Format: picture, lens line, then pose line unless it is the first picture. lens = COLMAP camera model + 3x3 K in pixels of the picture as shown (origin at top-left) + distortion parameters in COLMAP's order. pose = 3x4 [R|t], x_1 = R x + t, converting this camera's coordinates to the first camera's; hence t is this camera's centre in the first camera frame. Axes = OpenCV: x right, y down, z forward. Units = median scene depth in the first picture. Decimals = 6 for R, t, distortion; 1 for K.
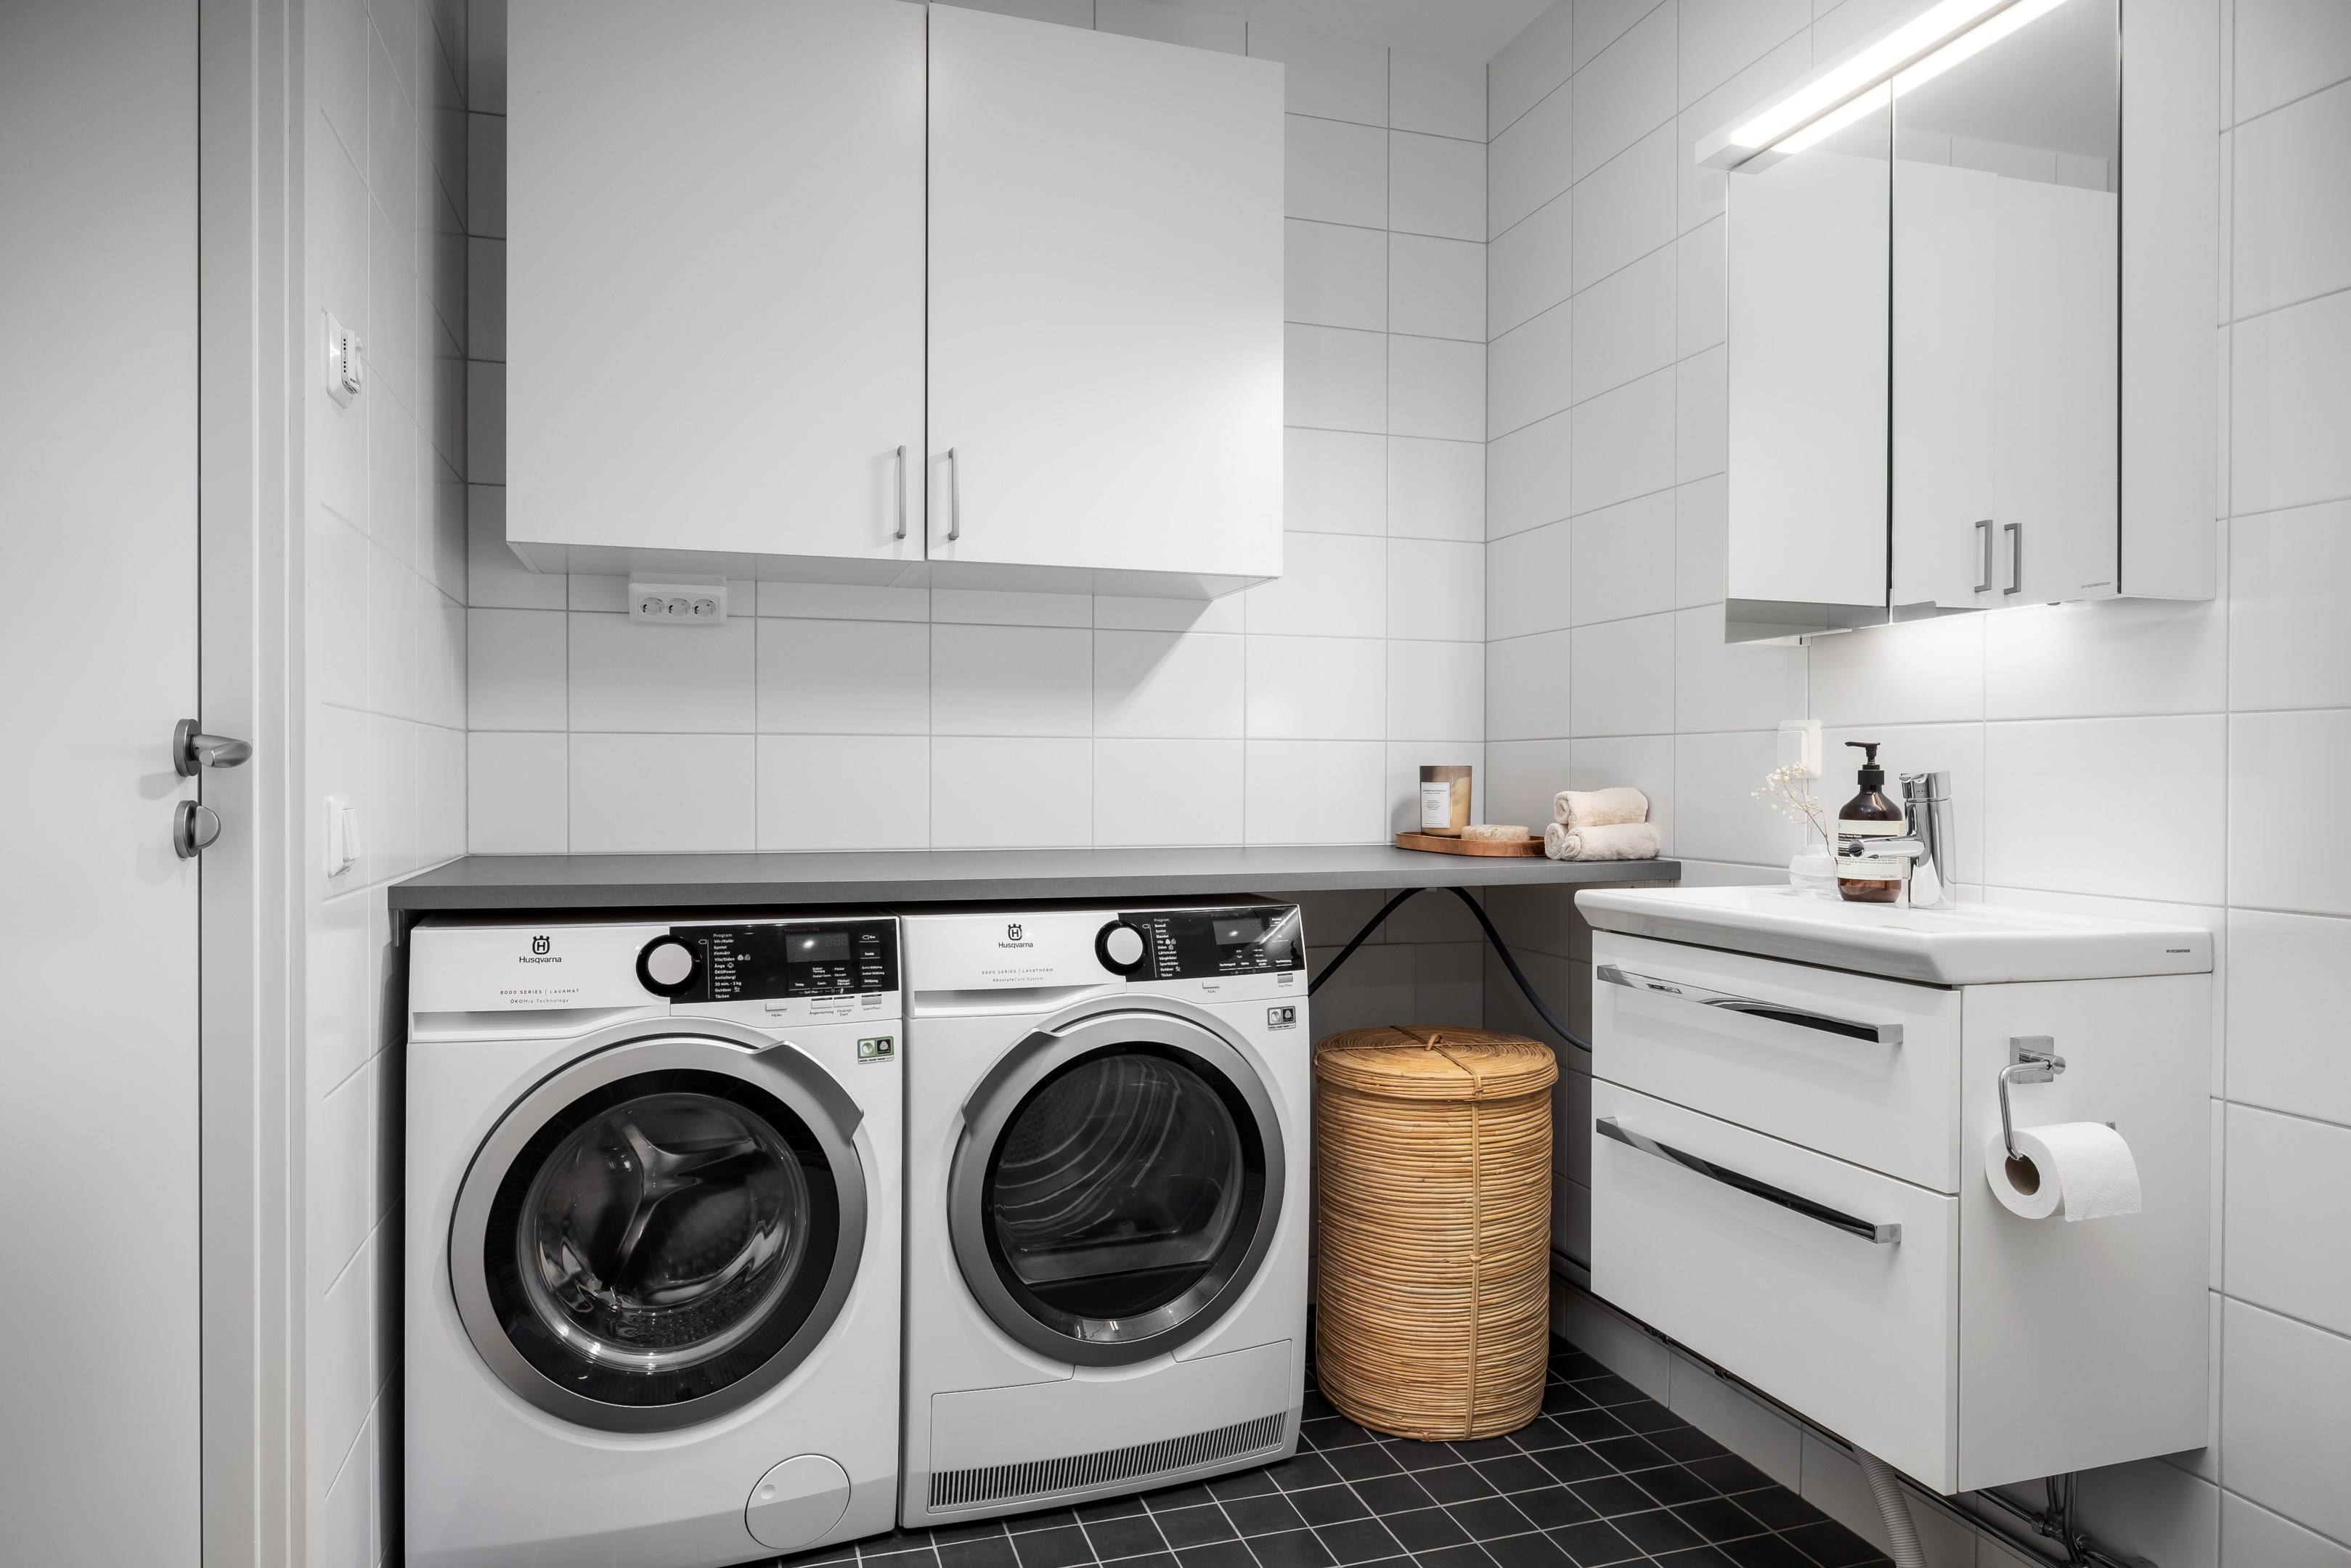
lens RADIAL K [[1546.8, 0, 1167.2], [0, 1546.8, 777.9], [0, 0, 1]] dist [0.004479, 0.000112]
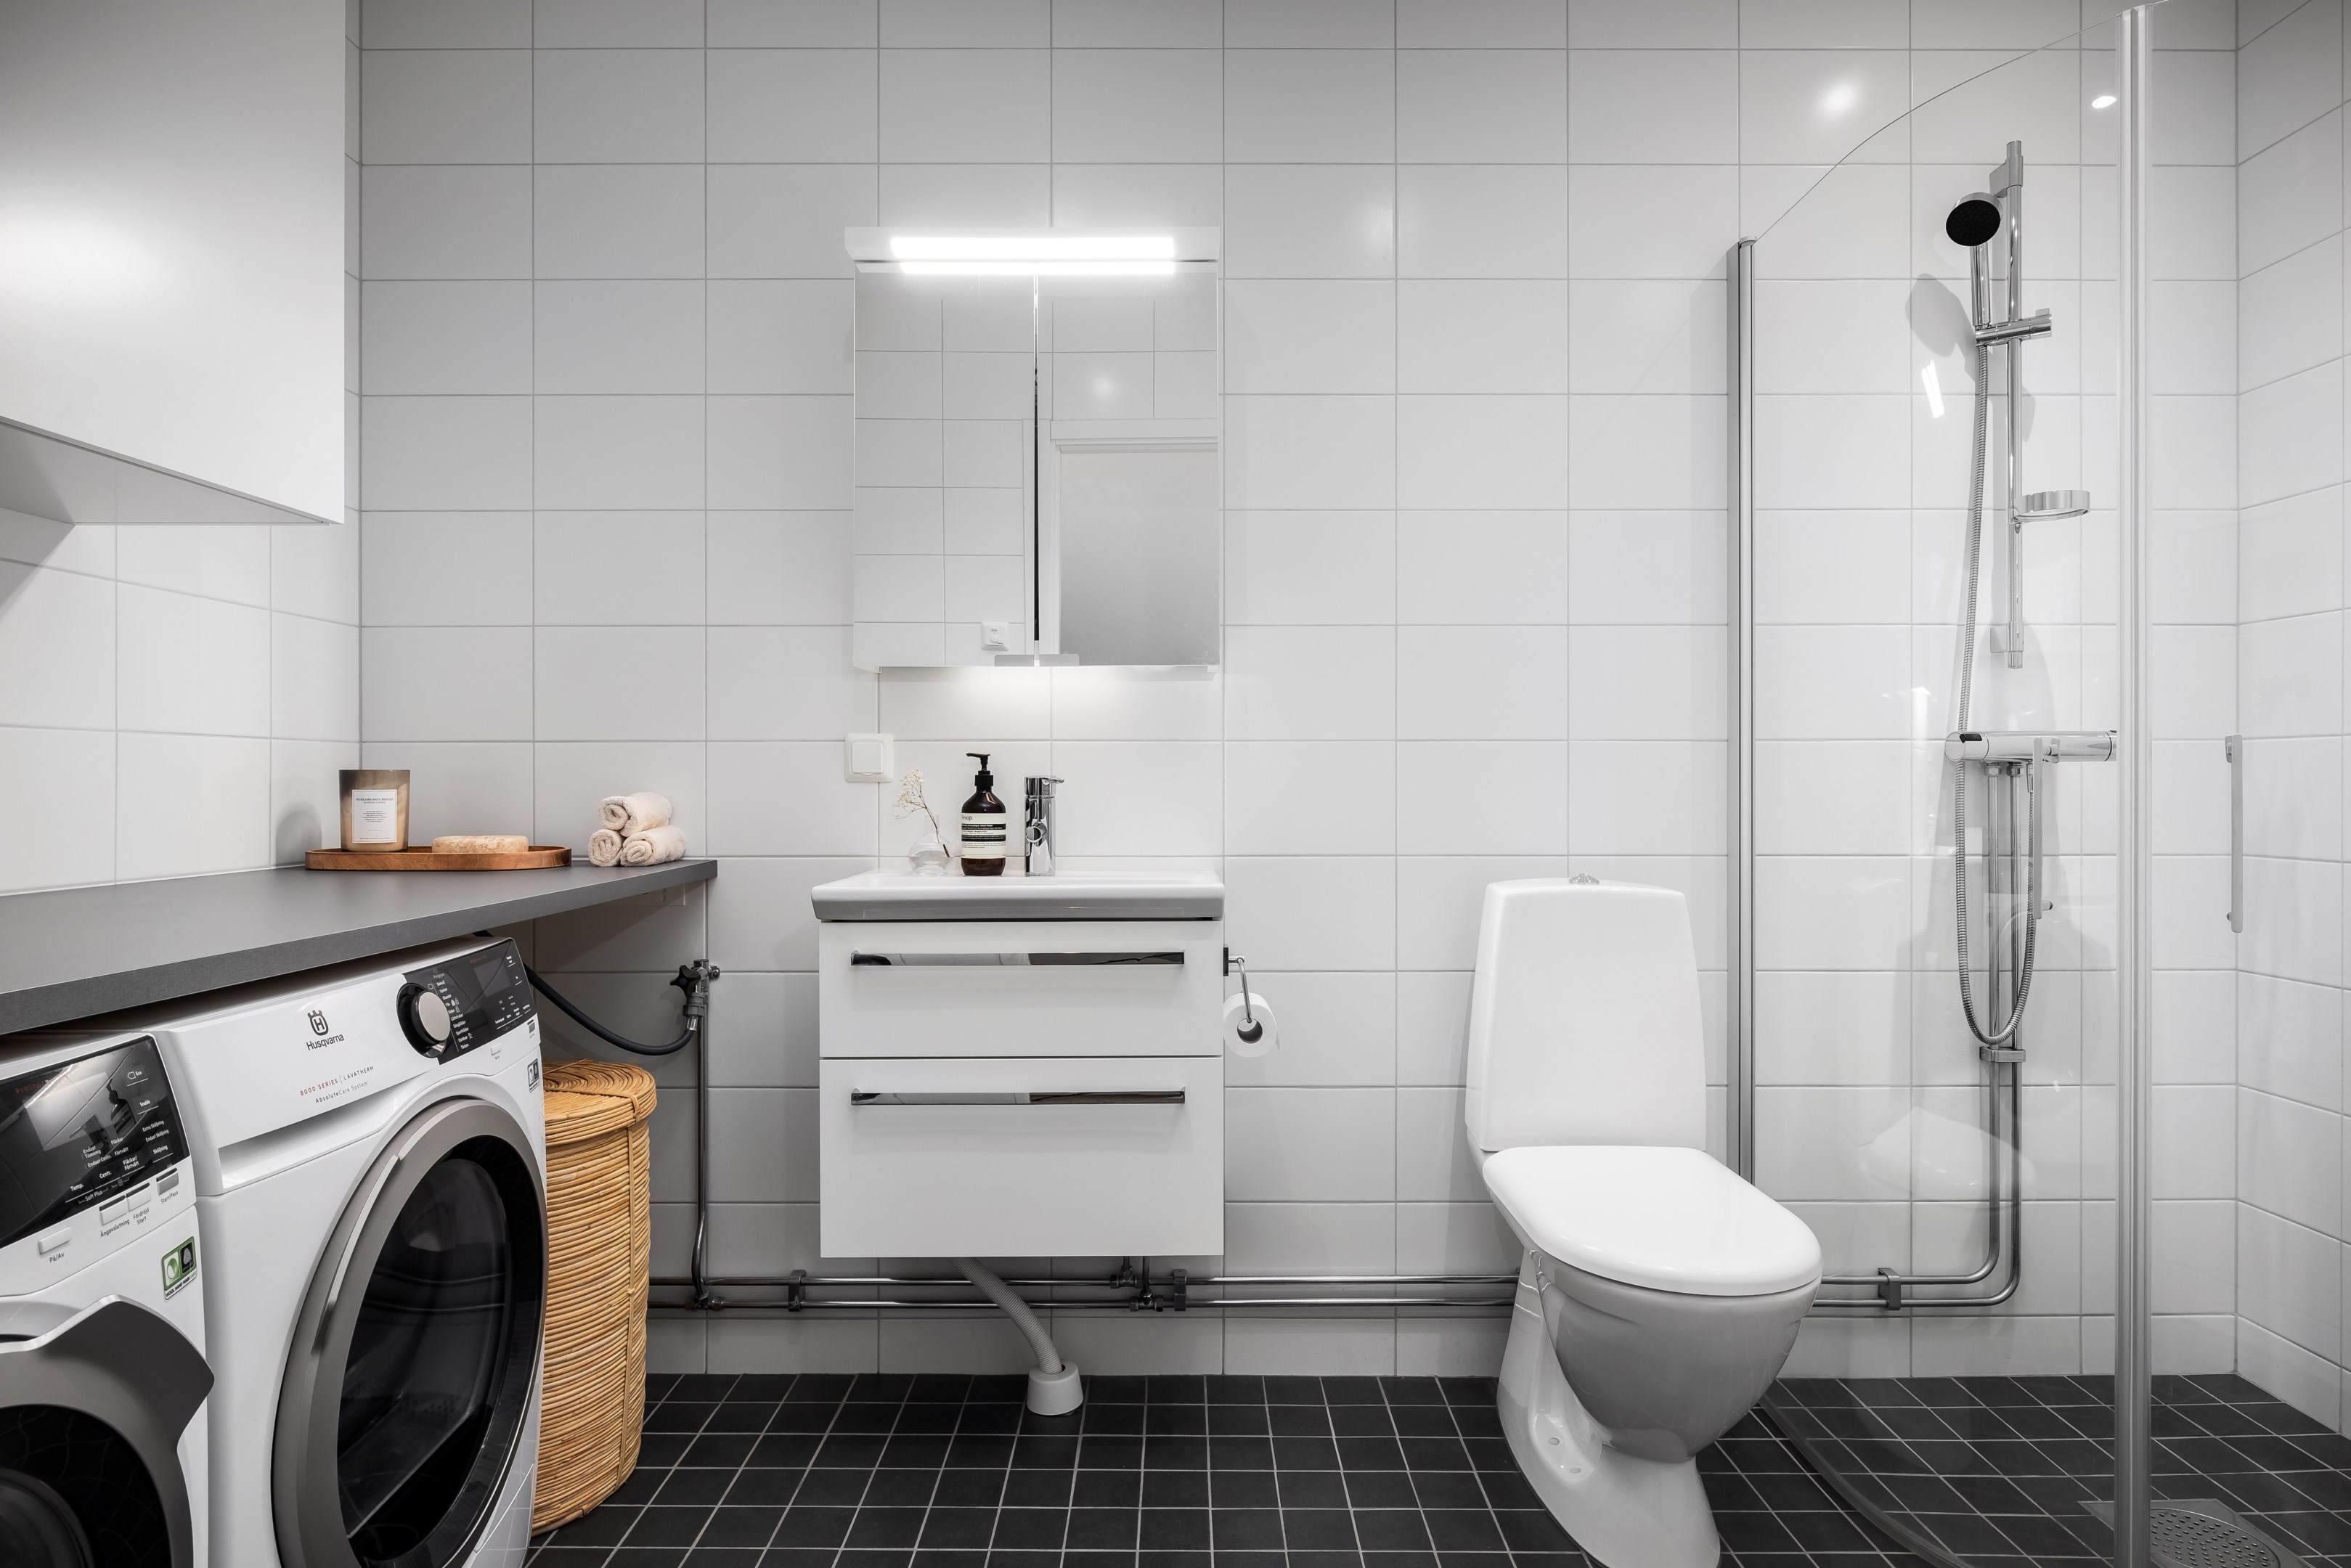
lens RADIAL K [[1341.0, 0, 1172.5], [0, 1341.0, 784.4], [0, 0, 1]] dist [0.011967, -0.004648]
pose [[0.267371, -0.006049, 0.963575, -0.551719], [0.006212, 0.999970, 0.004554, -0.000855], [-0.963574, 0.004768, 0.267401, 0.504680]]
